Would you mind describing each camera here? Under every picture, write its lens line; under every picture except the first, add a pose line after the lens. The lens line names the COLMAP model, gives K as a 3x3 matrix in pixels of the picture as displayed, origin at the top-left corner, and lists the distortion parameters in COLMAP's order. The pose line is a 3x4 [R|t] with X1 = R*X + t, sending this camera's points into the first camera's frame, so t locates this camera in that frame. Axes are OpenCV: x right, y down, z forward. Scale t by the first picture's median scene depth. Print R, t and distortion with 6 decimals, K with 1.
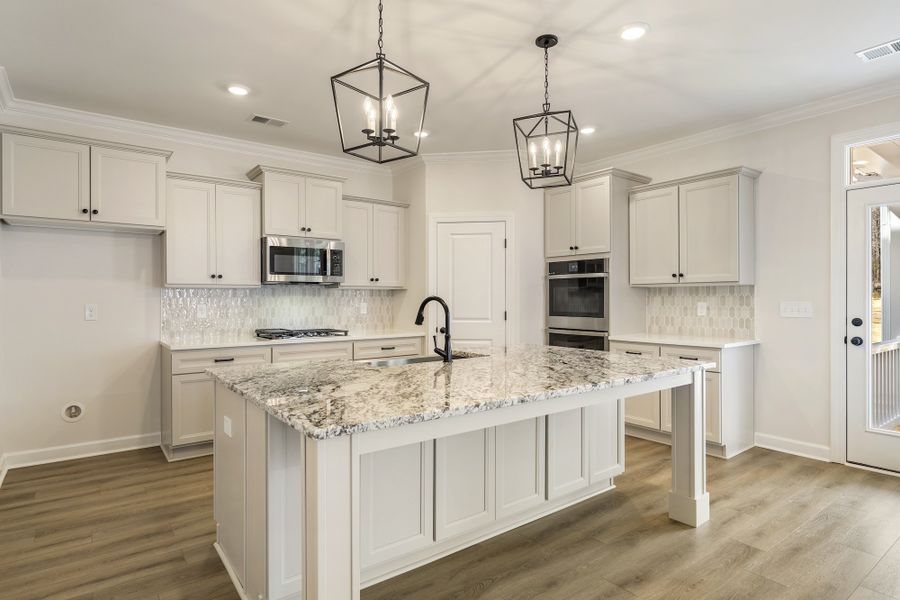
lens RADIAL K [[489.9, 0, 453.6], [0, 489.9, 299.1], [0, 0, 1]] dist [0.007661, 0.000564]
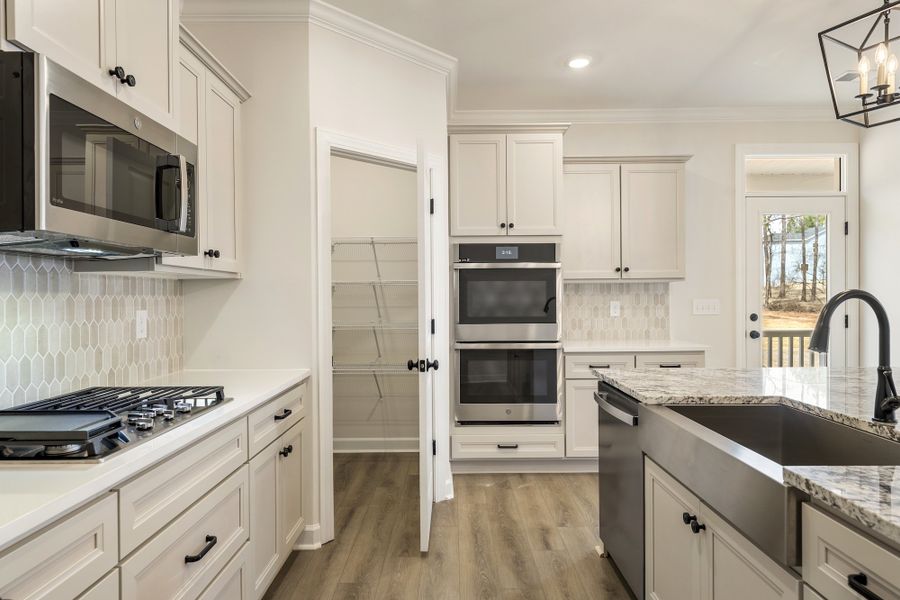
lens RADIAL K [[552.7, 0, 447.1], [0, 552.7, 298.0], [0, 0, 1]] dist [0.018210, 0.001585]
pose [[0.600935, -0.003015, 0.799292, -0.461260], [0.008256, 0.999963, -0.002435, 0.000521], [-0.799256, 0.008062, 0.600937, 0.625626]]
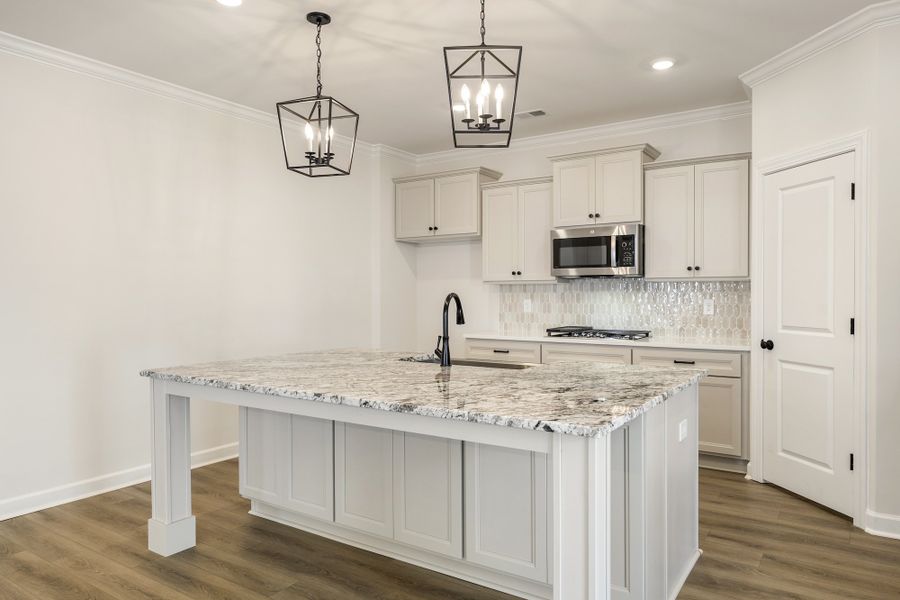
lens RADIAL K [[596.4, 0, 452.4], [0, 596.4, 302.8], [0, 0, 1]] dist [-0.000581, 0.001013]
pose [[0.330323, 0.015696, -0.943737, 0.626150], [-0.000463, 0.999864, 0.016467, -0.003038], [0.943868, -0.005002, 0.330286, 0.401694]]
